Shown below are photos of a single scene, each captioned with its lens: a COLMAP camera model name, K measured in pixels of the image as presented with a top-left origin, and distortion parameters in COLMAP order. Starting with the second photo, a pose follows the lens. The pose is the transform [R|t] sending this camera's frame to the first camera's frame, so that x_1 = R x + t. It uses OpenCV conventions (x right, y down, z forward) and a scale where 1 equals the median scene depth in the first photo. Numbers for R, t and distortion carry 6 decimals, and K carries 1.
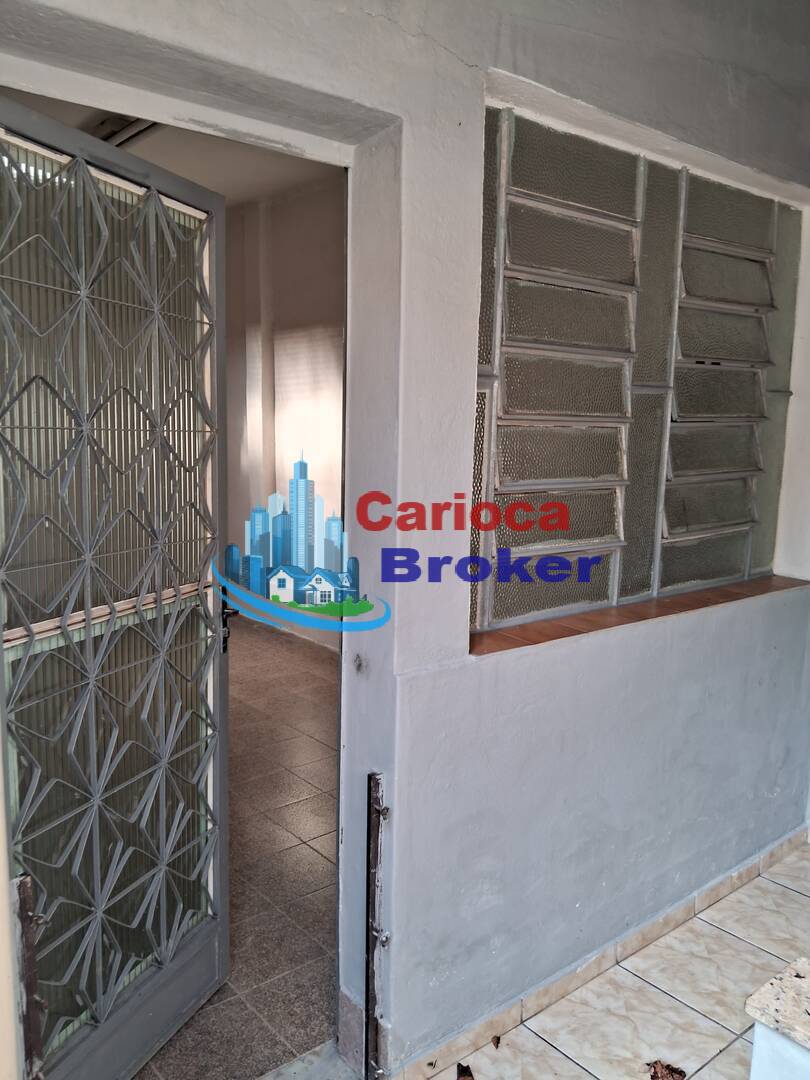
lens RADIAL K [[850.2, 0, 407.1], [0, 850.2, 545.2], [0, 0, 1]] dist [0.007862, -0.042995]
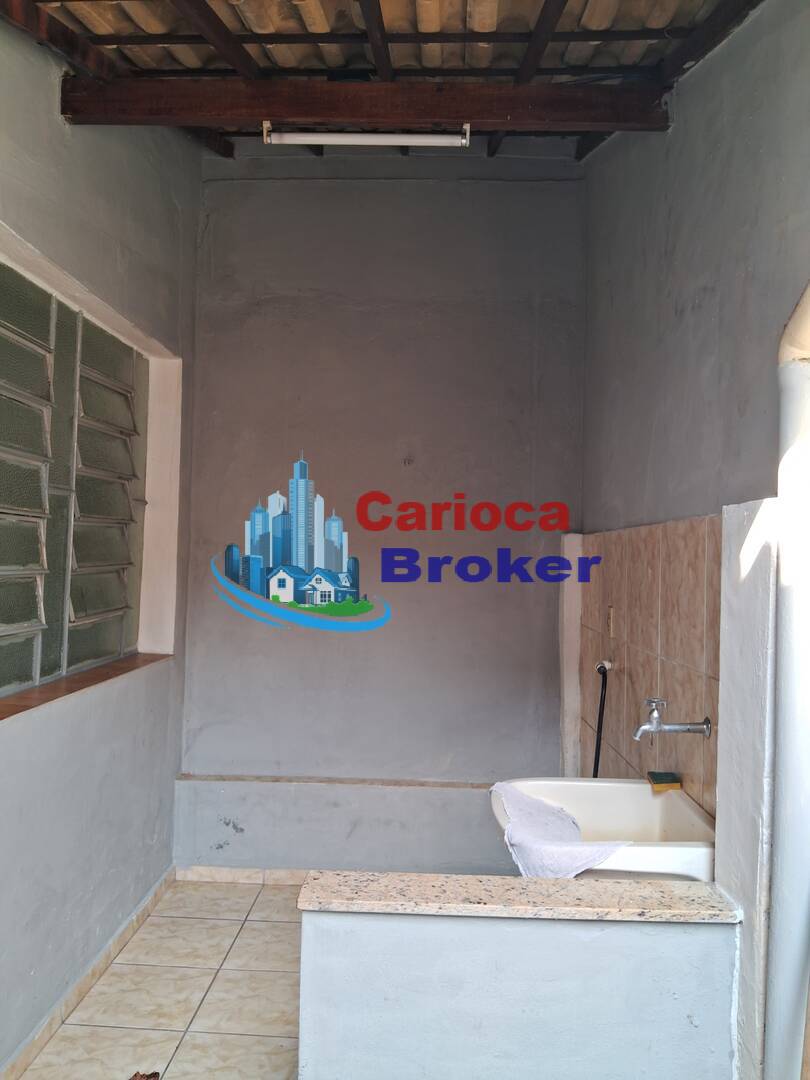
lens RADIAL K [[850.2, 0, 398.4], [0, 850.2, 538.3], [0, 0, 1]] dist [0.007862, -0.042995]
pose [[0.659435, 0.022452, 0.751426, -0.270715], [0.086270, 0.990690, -0.105310, 0.039289], [-0.746795, 0.134271, 0.651359, -0.076852]]
